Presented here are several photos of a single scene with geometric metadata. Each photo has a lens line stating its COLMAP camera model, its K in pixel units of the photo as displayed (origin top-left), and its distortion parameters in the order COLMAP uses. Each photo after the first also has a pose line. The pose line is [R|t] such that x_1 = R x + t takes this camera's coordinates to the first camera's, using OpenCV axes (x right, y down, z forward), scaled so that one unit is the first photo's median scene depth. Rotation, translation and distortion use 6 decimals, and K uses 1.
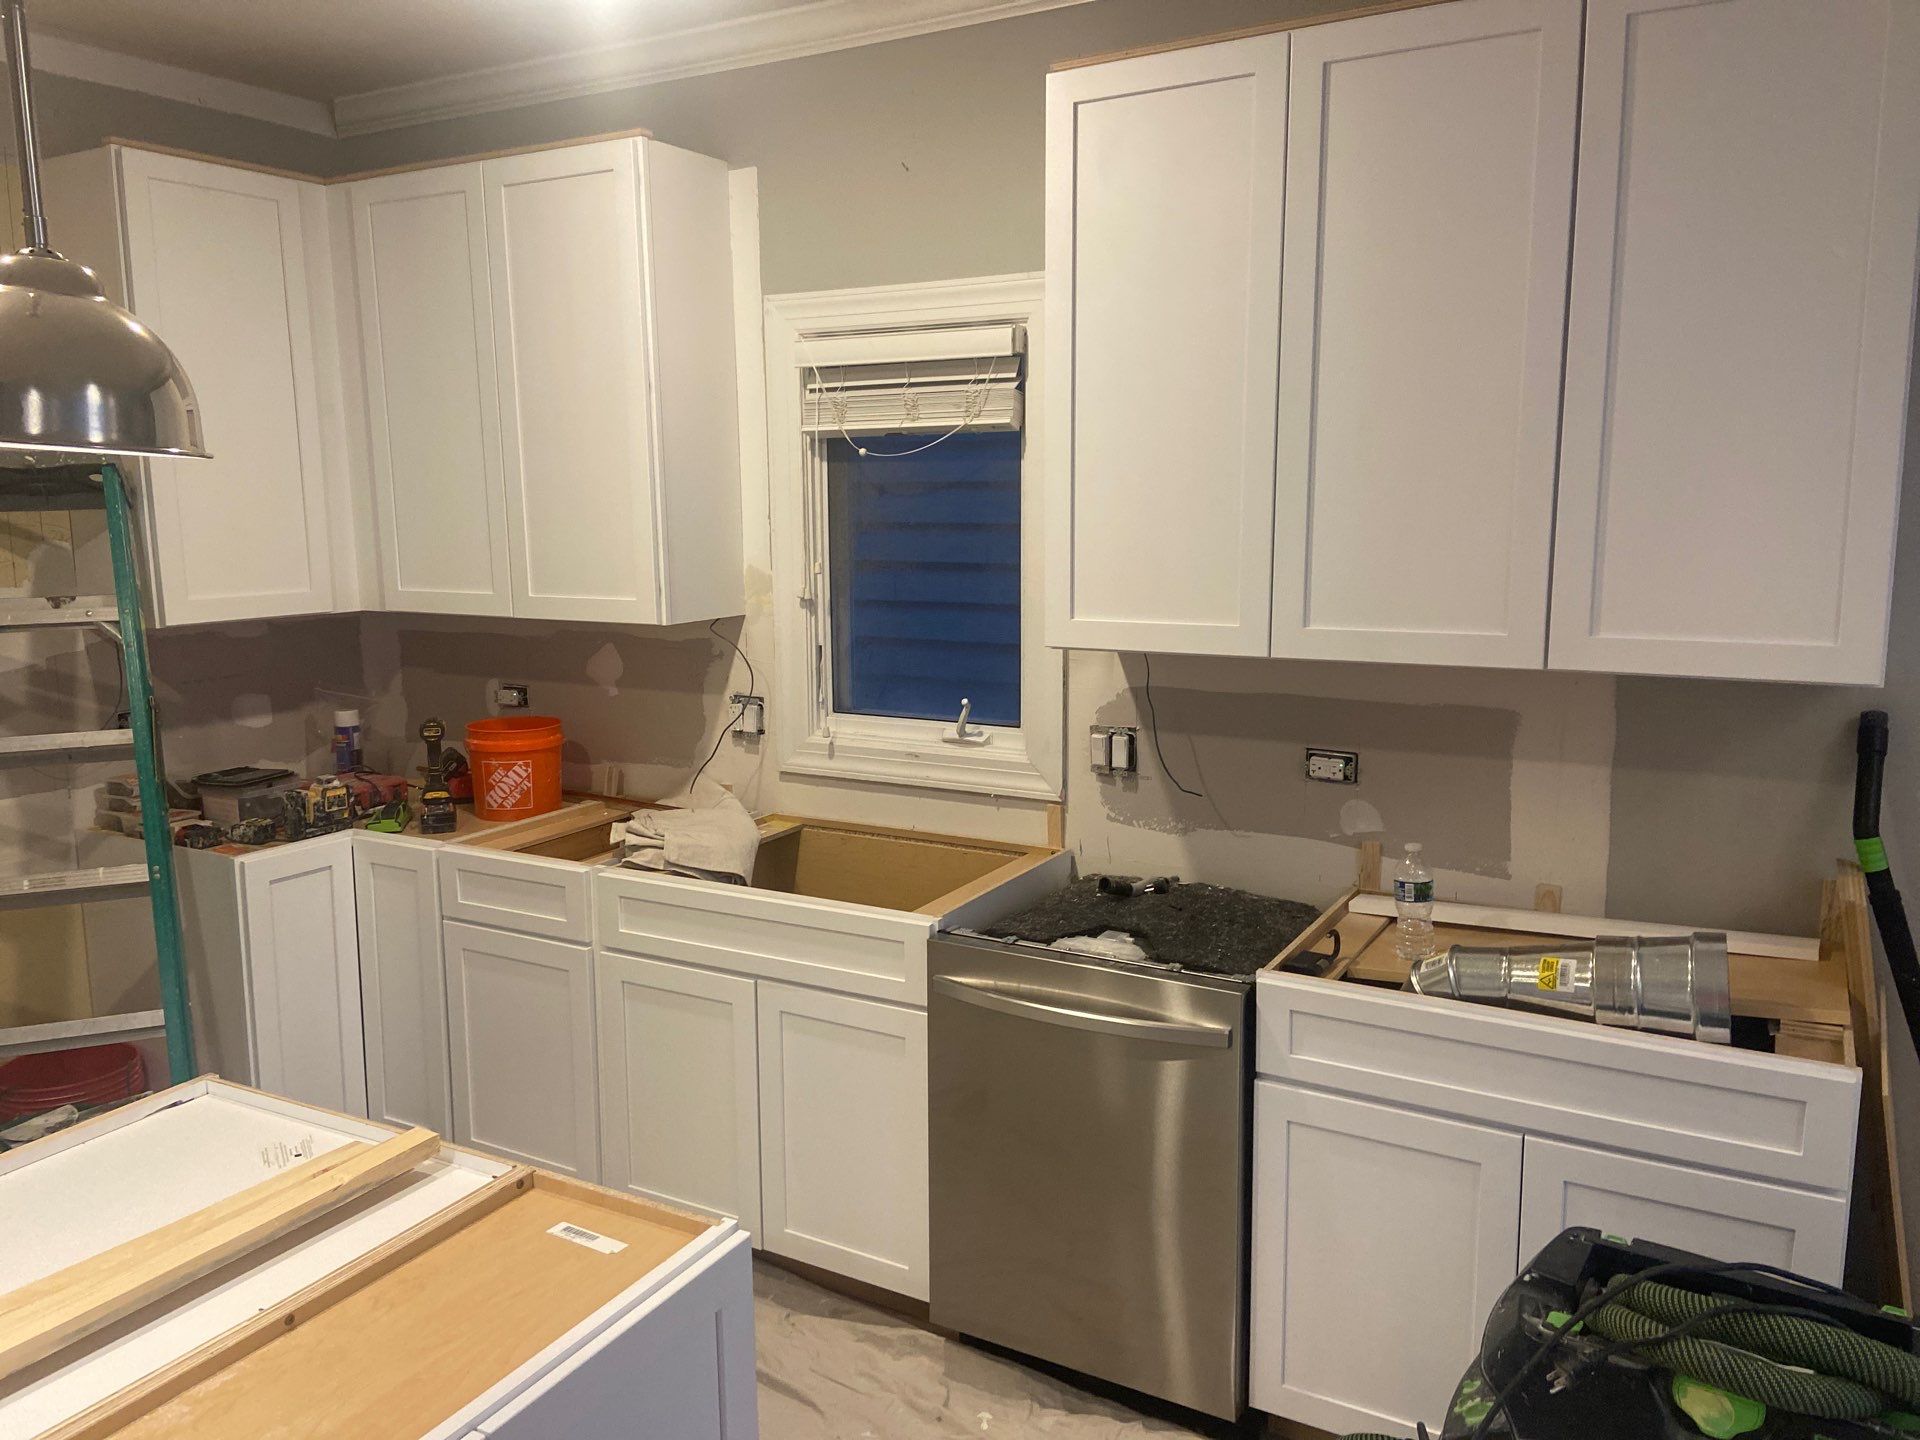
lens RADIAL K [[1432.9, 0, 960.0], [0, 1432.9, 720.0], [0, 0, 1]] dist [0.078359, -0.129335]
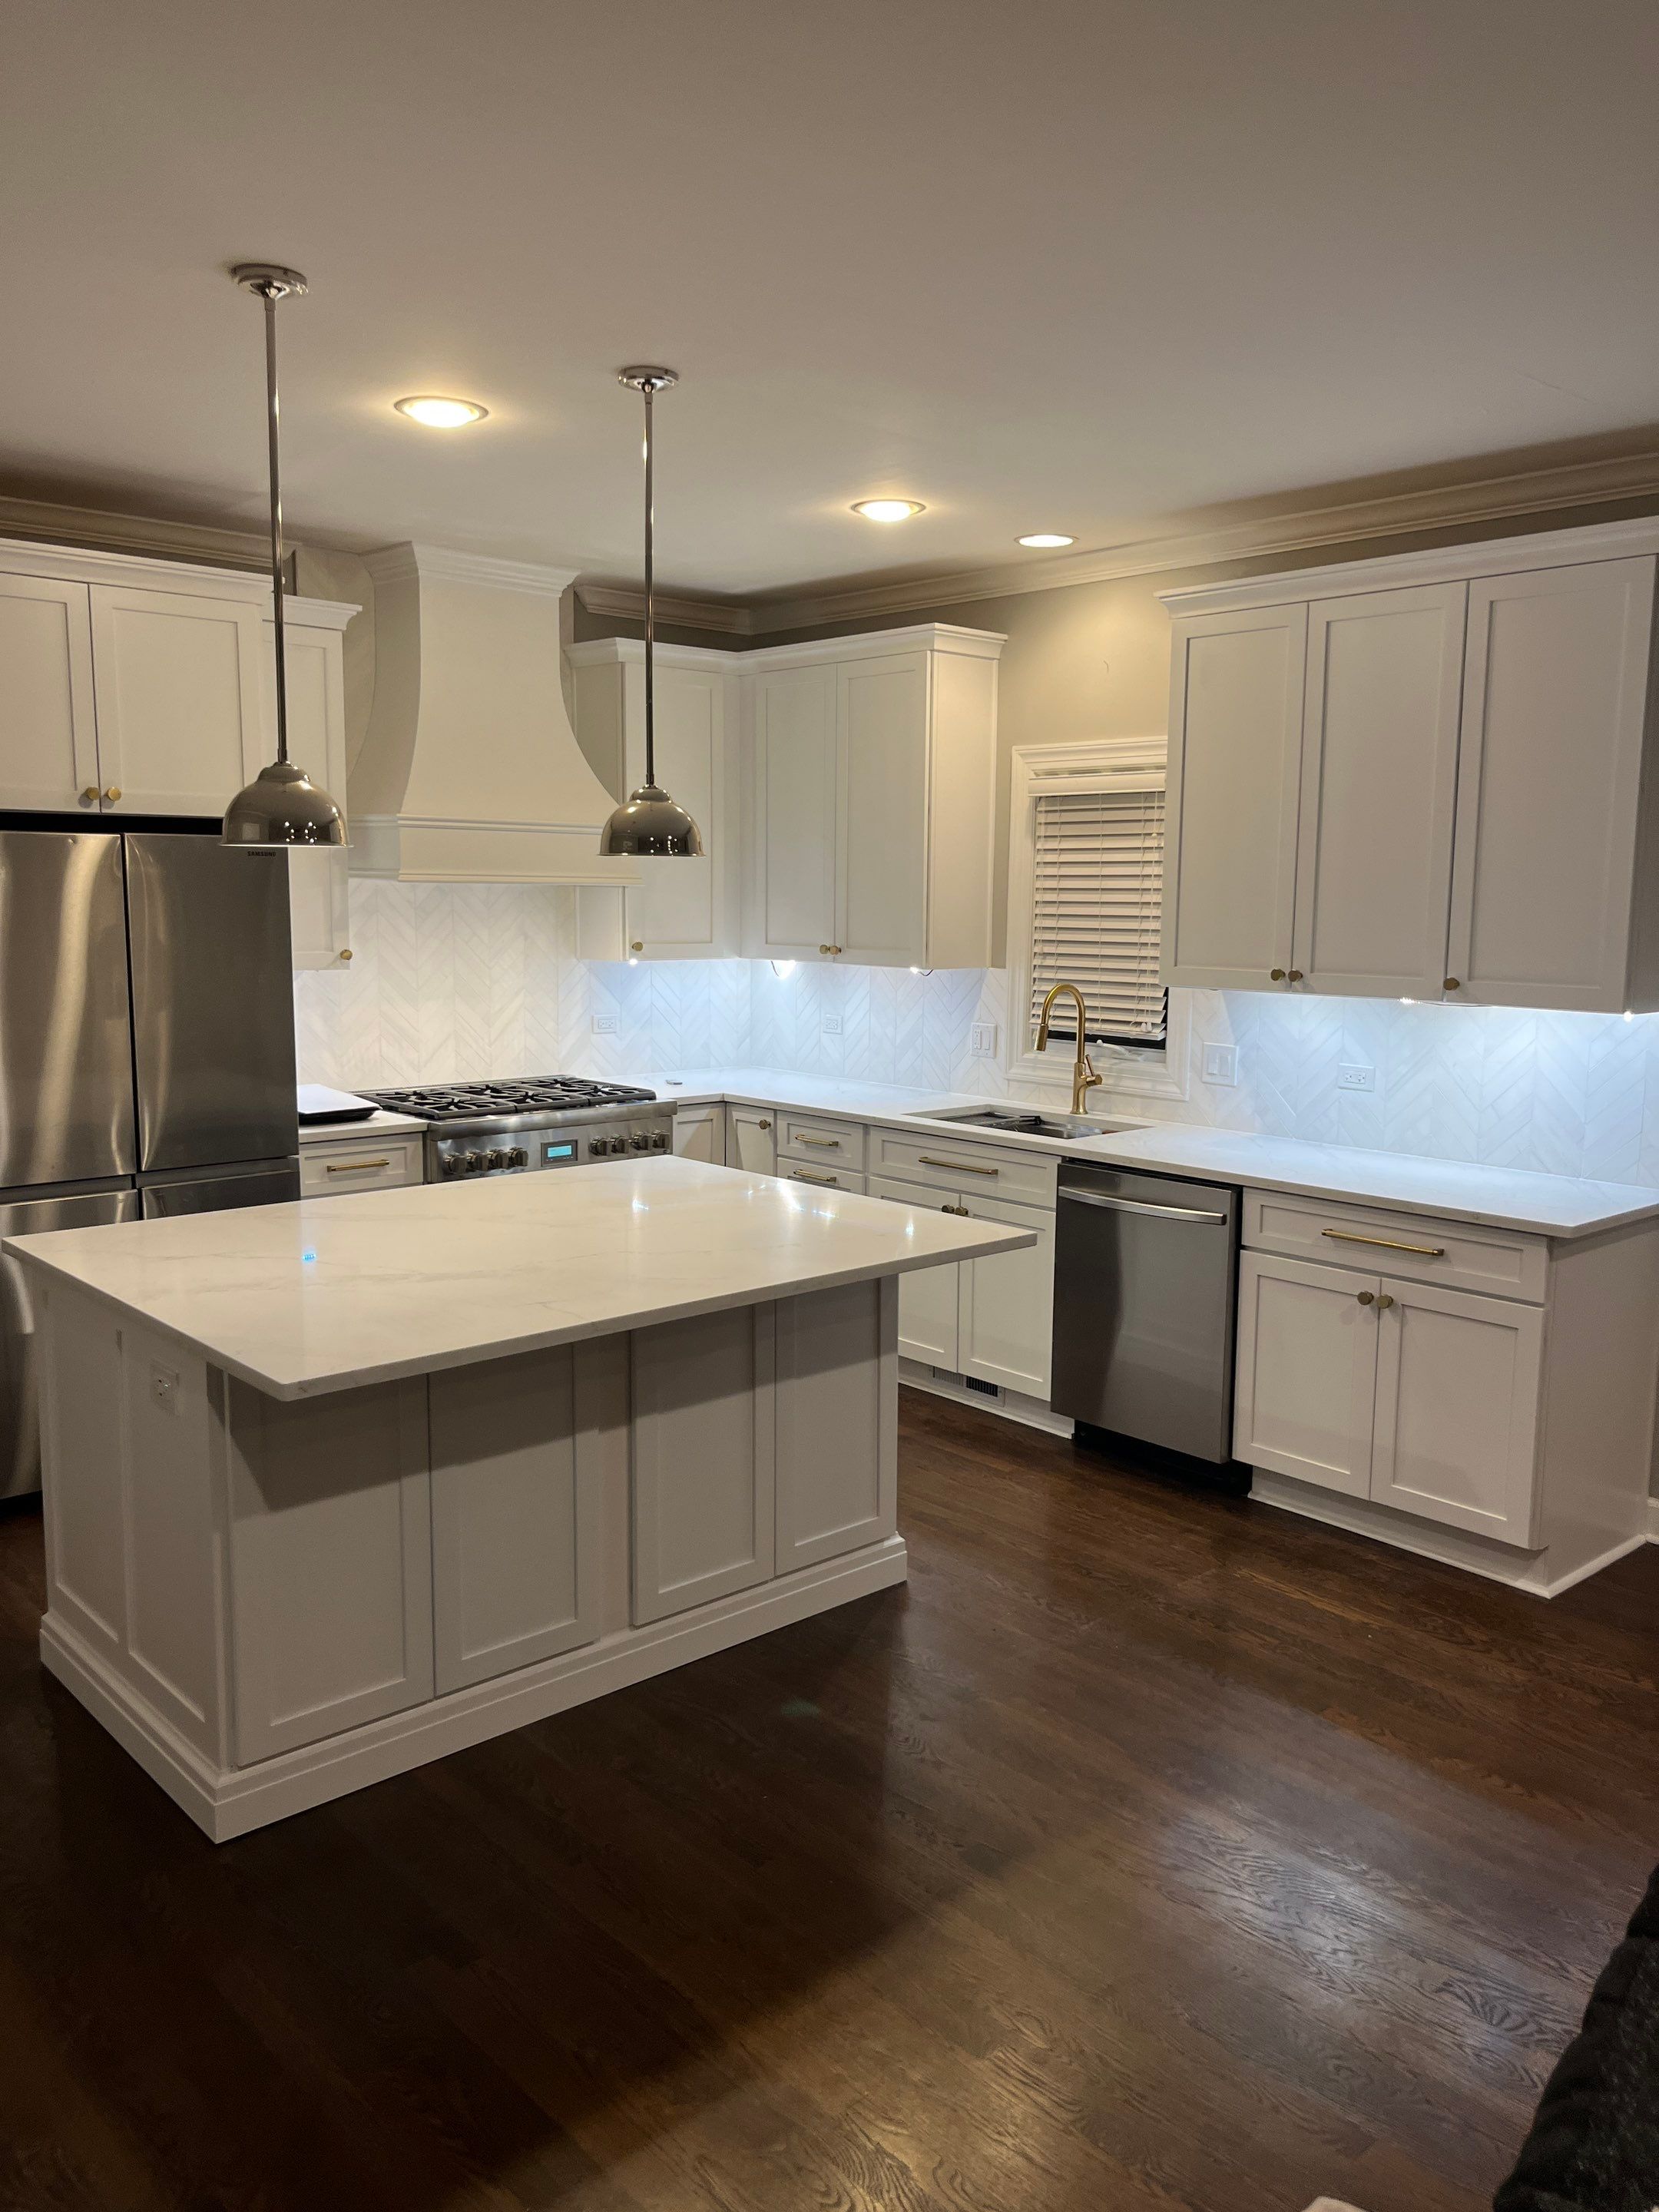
lens RADIAL K [[1652.2, 0, 864.0], [0, 1652.2, 1104.8], [0, 0, 1]] dist [0.065169, -0.108802]
pose [[0.953593, 0.062586, -0.294522, 0.336483], [-0.072319, 0.997133, -0.022260, 0.159888], [0.292284, 0.042527, 0.955386, -0.883157]]
